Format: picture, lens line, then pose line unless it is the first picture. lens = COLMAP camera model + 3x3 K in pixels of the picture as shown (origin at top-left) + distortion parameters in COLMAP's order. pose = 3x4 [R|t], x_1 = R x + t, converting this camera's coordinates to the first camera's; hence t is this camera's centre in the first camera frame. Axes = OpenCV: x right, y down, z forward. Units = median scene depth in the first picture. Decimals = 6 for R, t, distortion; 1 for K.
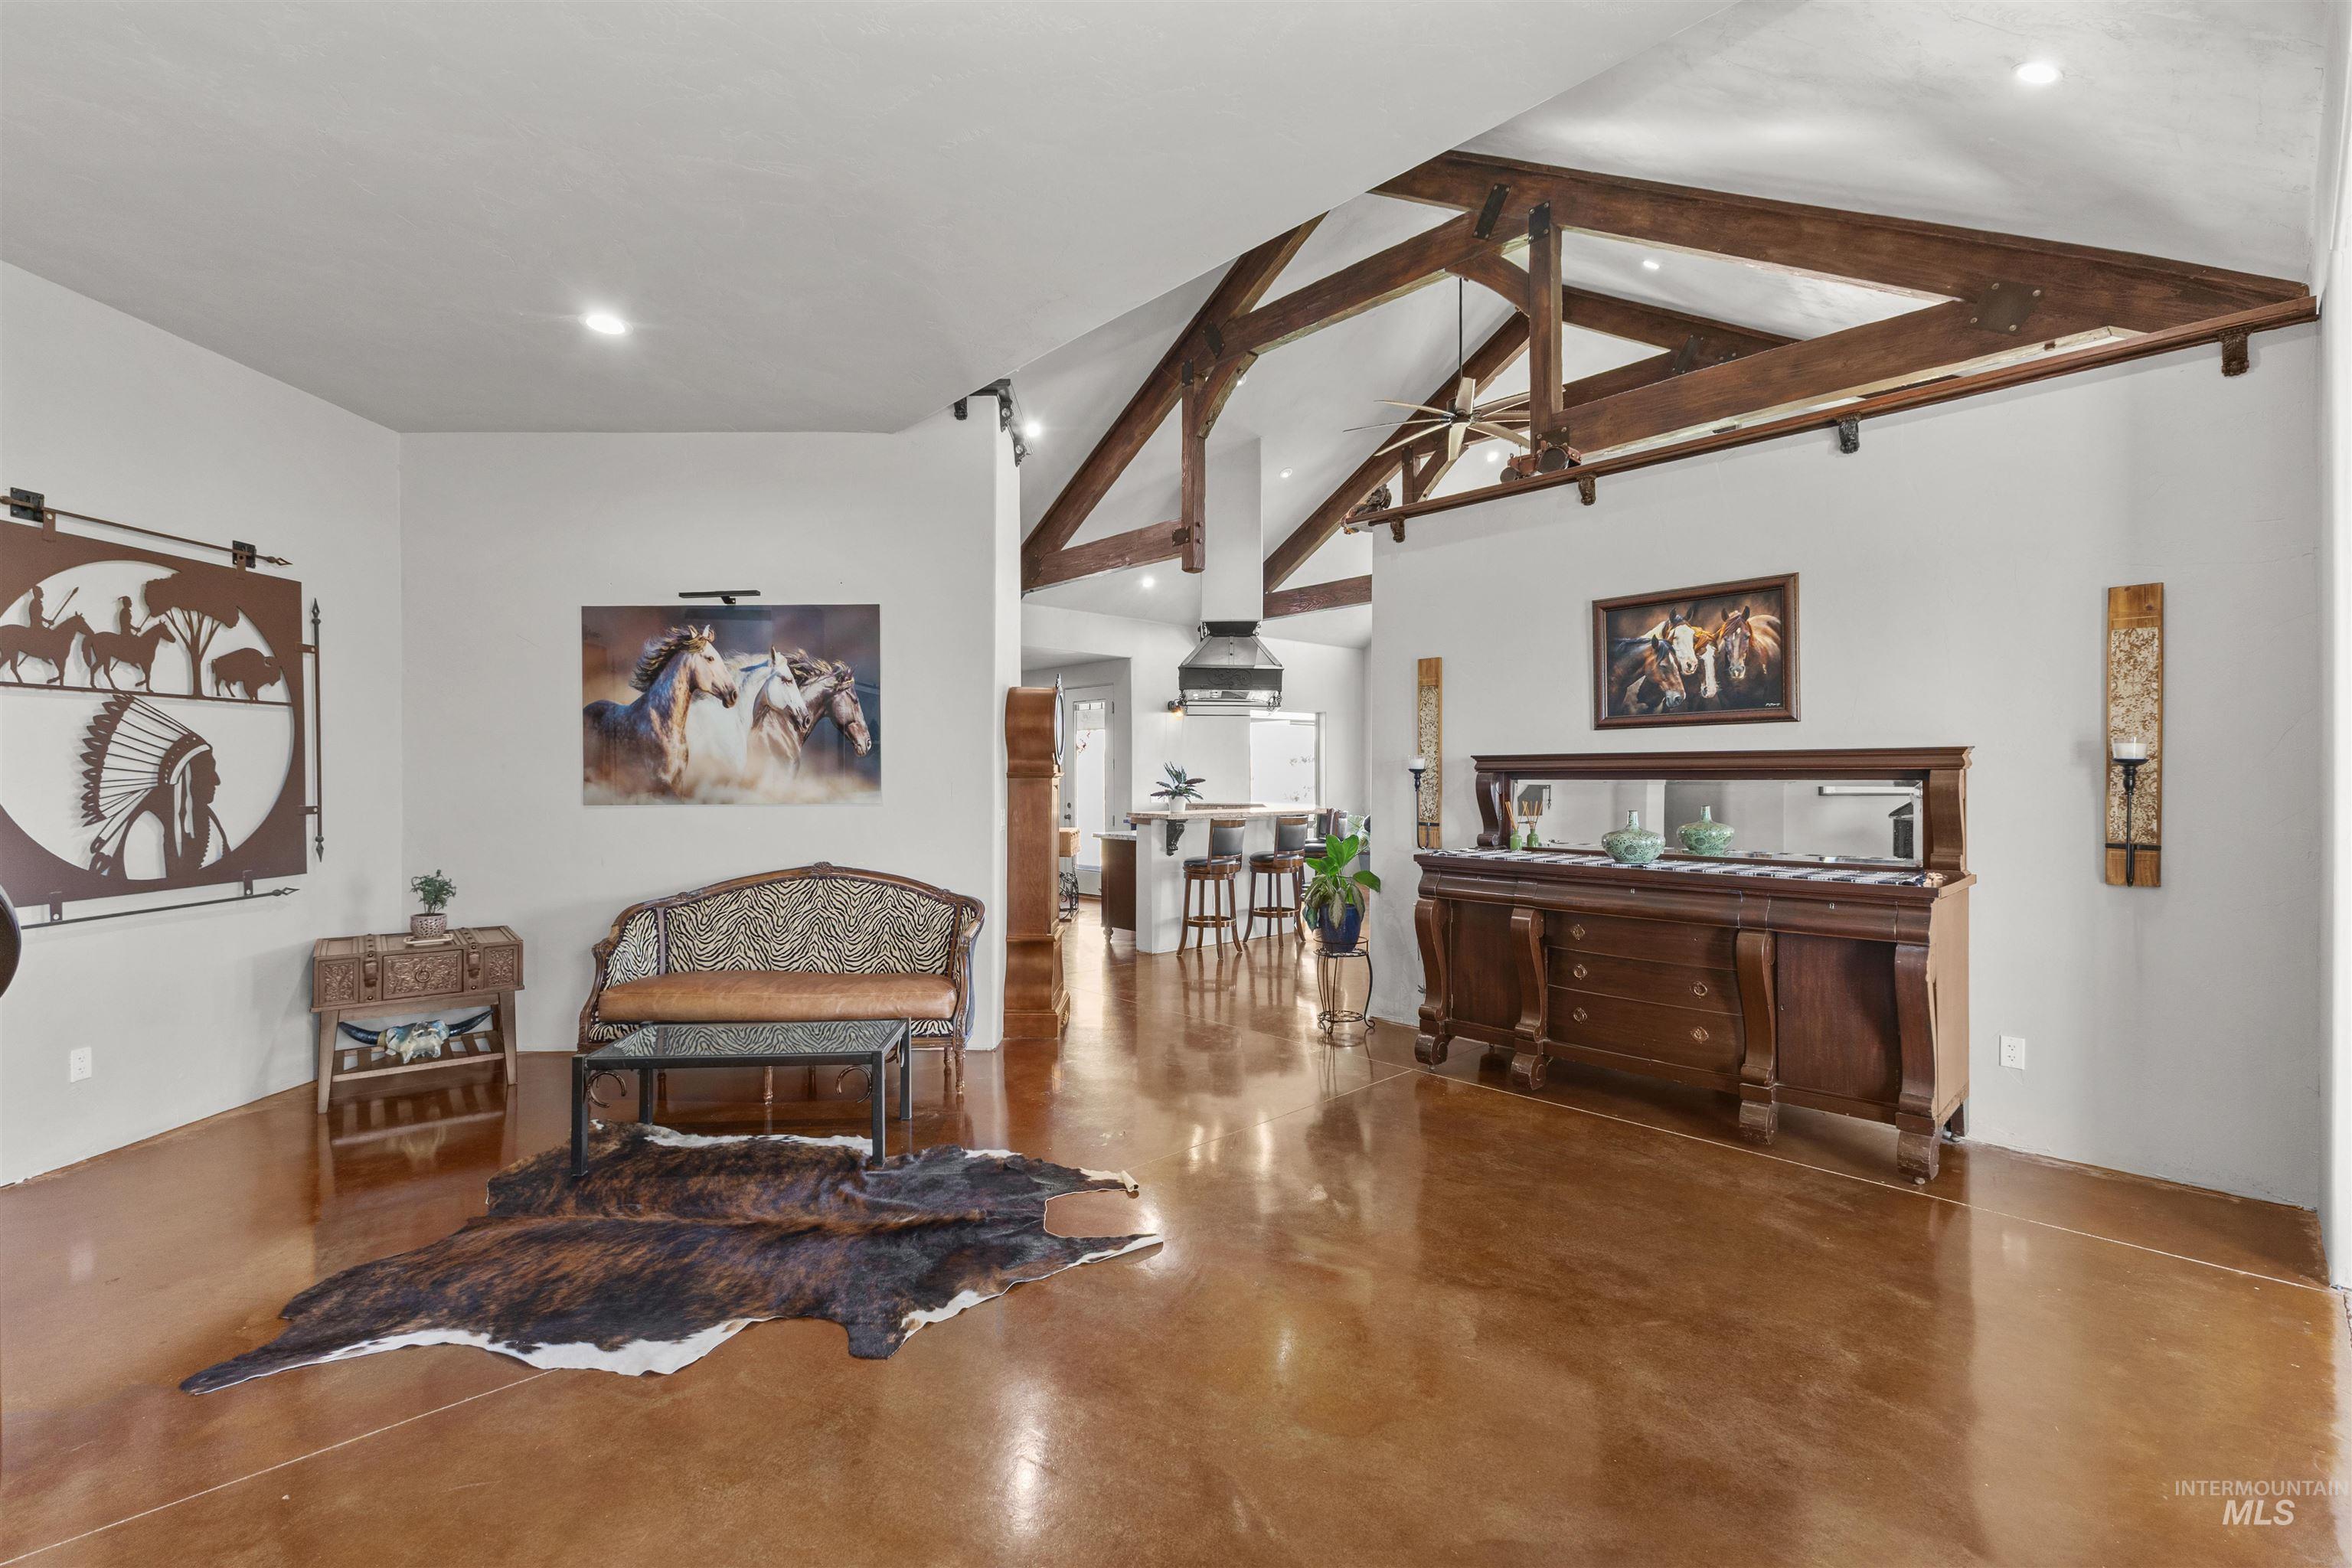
lens RADIAL K [[1010.7, 0, 1161.5], [0, 1010.7, 765.8], [0, 0, 1]] dist [0.003204, -0.000457]
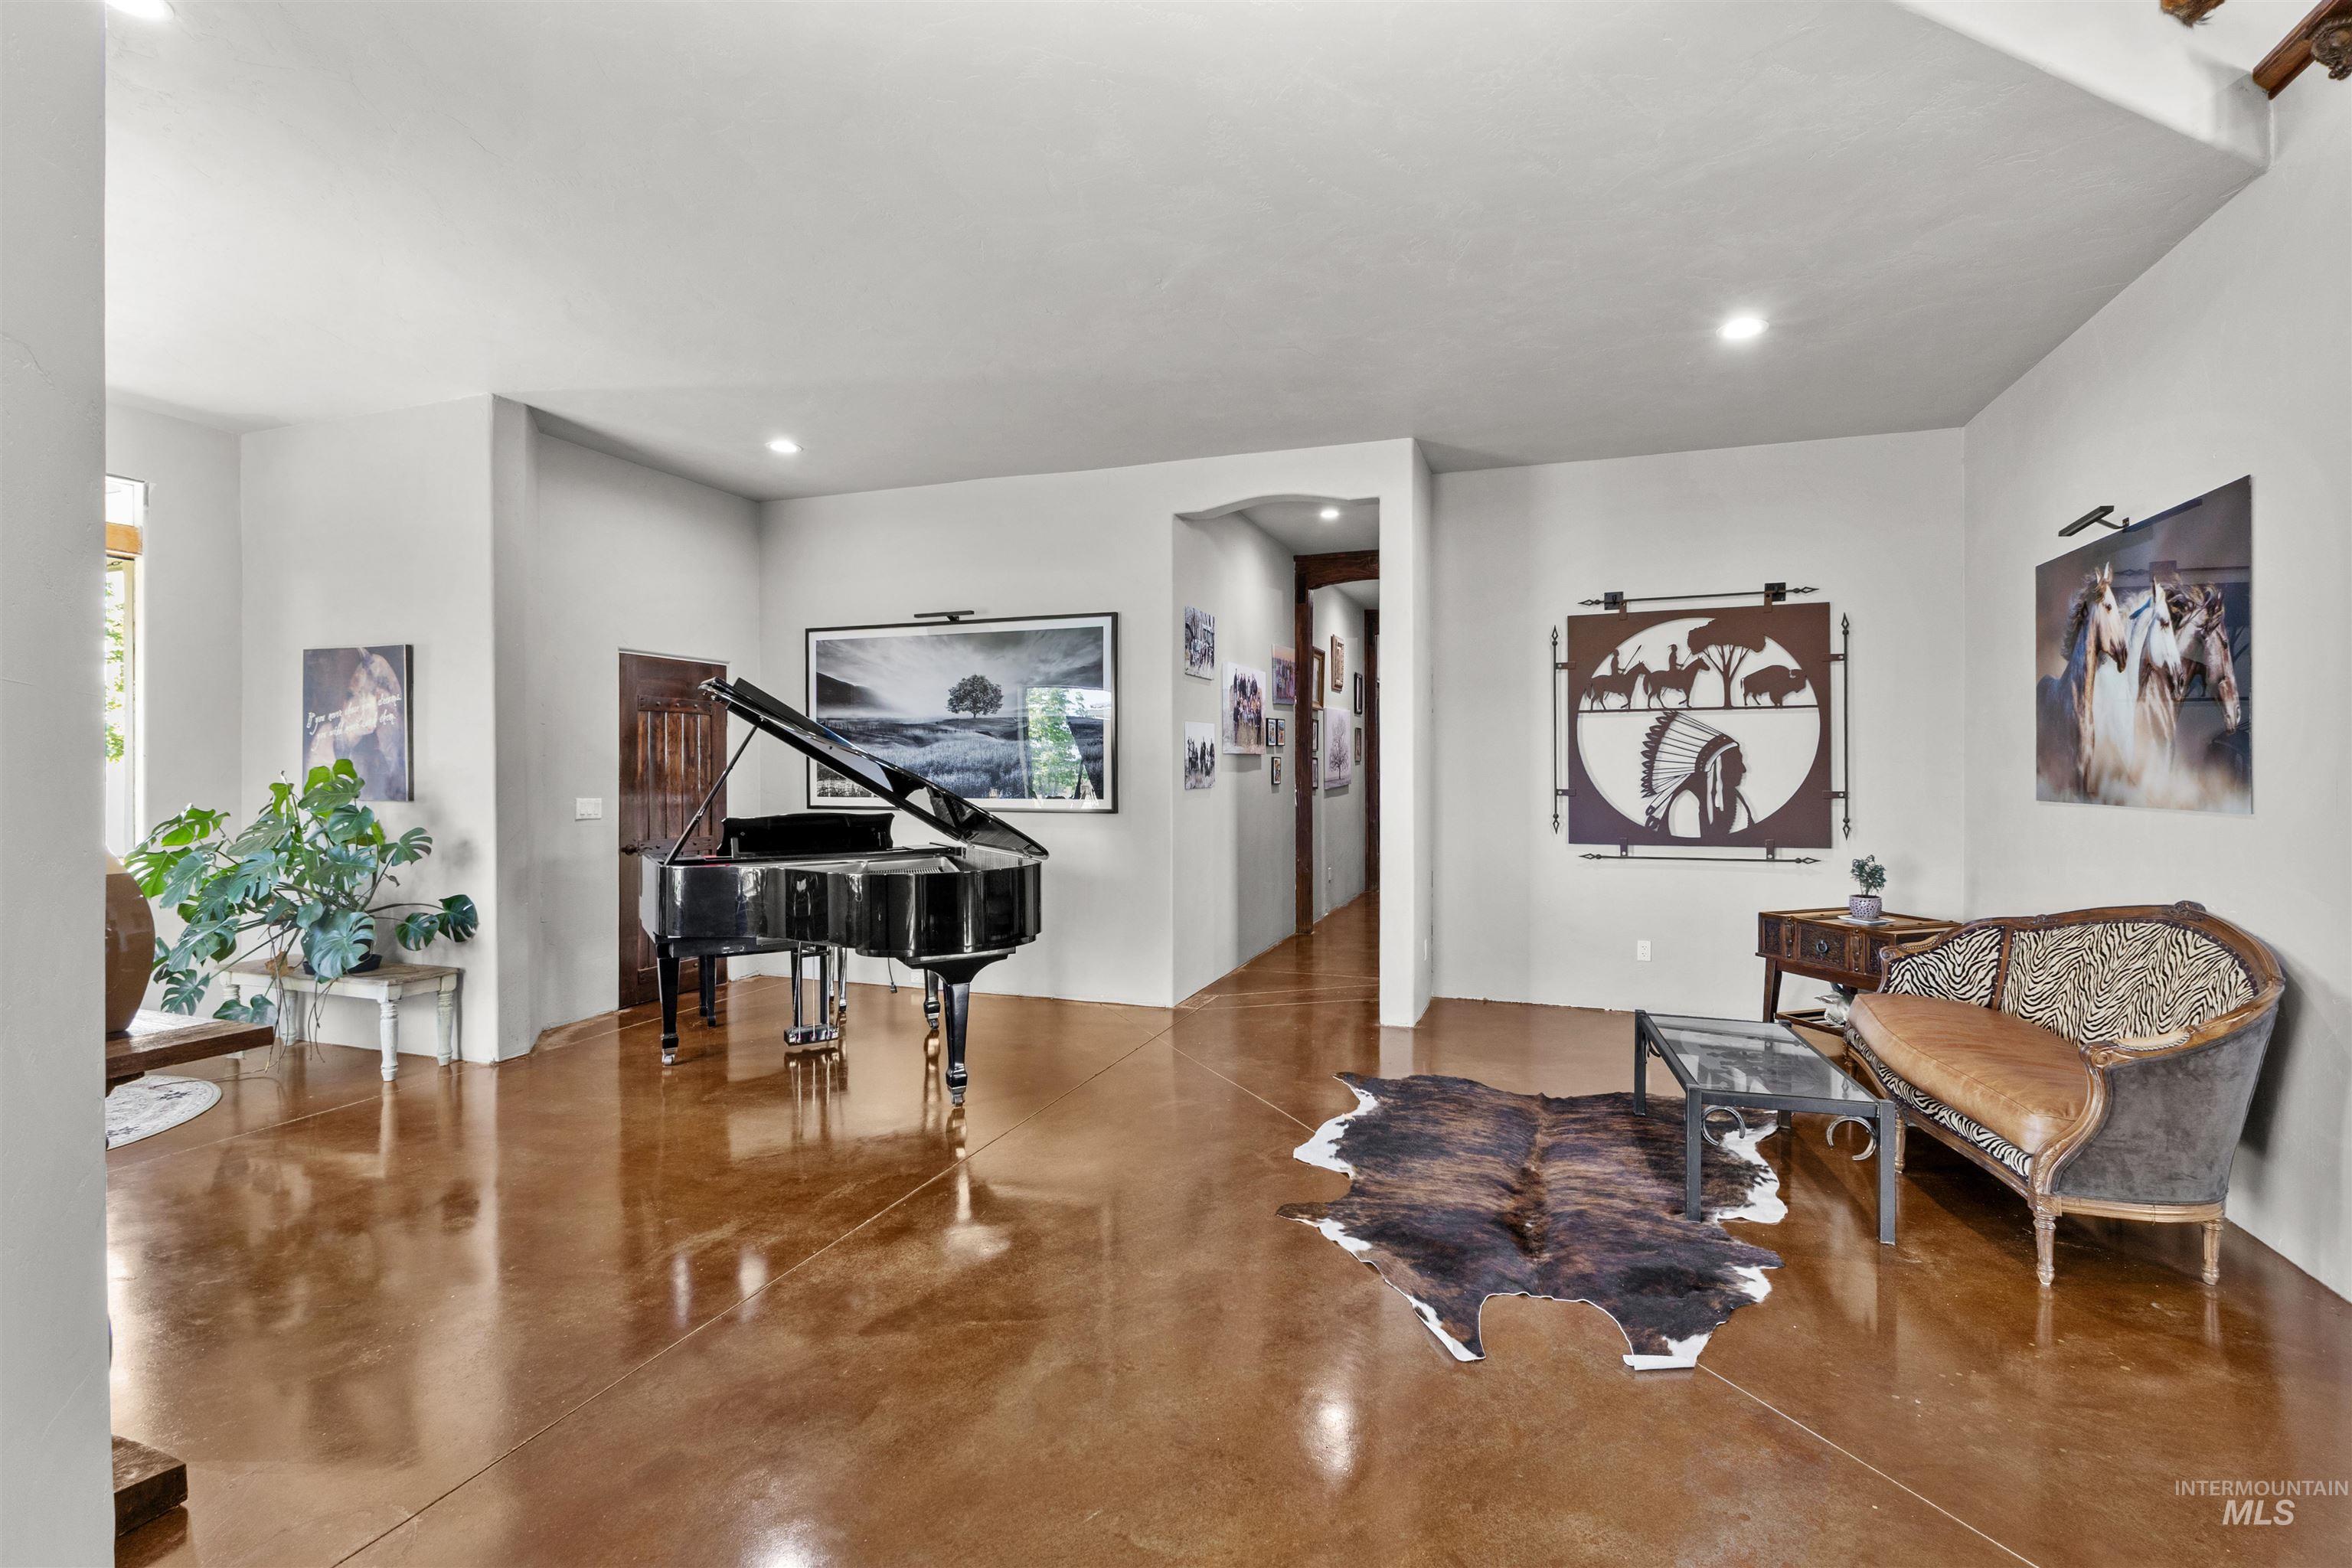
lens RADIAL K [[1037.9, 0, 1207.3], [0, 1037.9, 746.3], [0, 0, 1]] dist [-0.002578, -0.000316]
pose [[-0.292384, -0.016465, -0.956159, 0.537107], [0.009560, 0.999751, -0.020139, 0.004945], [0.956253, -0.015029, -0.292154, 0.677895]]
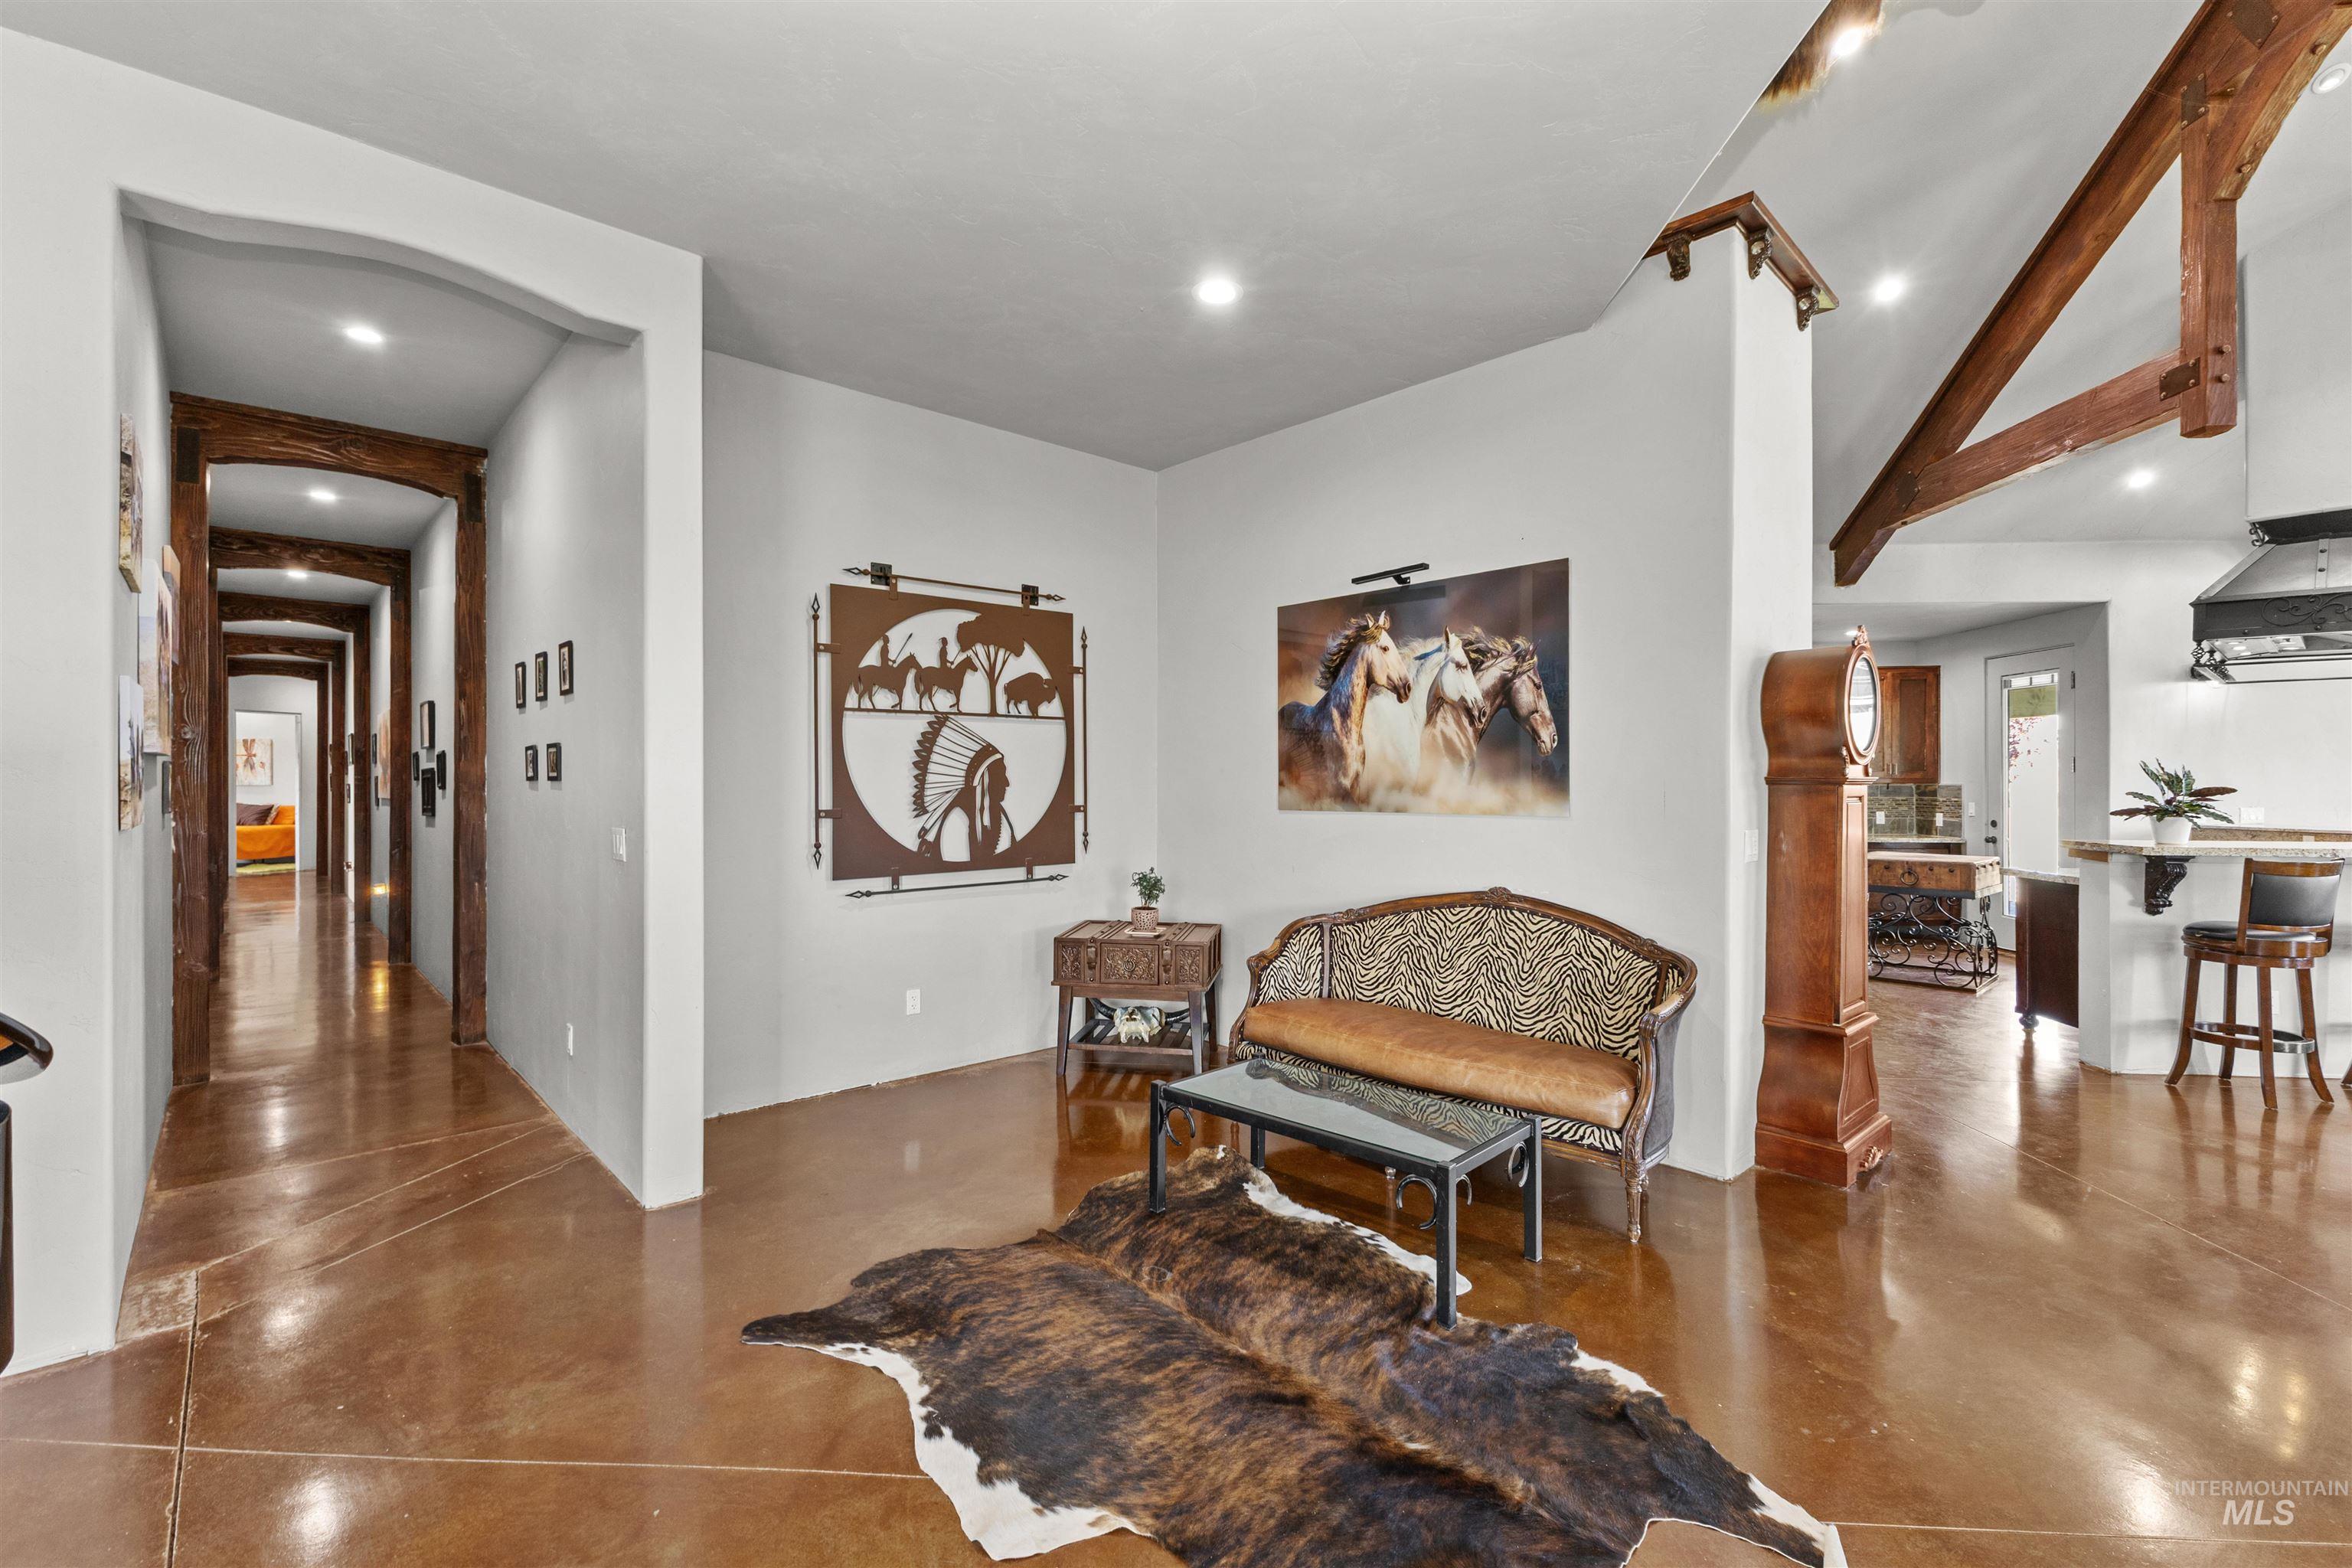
lens RADIAL K [[1016.5, 0, 1180.0], [0, 1016.5, 771.4], [0, 0, 1]] dist [0.006001, -0.000415]
pose [[0.691144, -0.003596, -0.722708, 0.086770], [0.004373, 0.999990, -0.000795, 0.002314], [0.722704, -0.002611, 0.691153, 0.286857]]
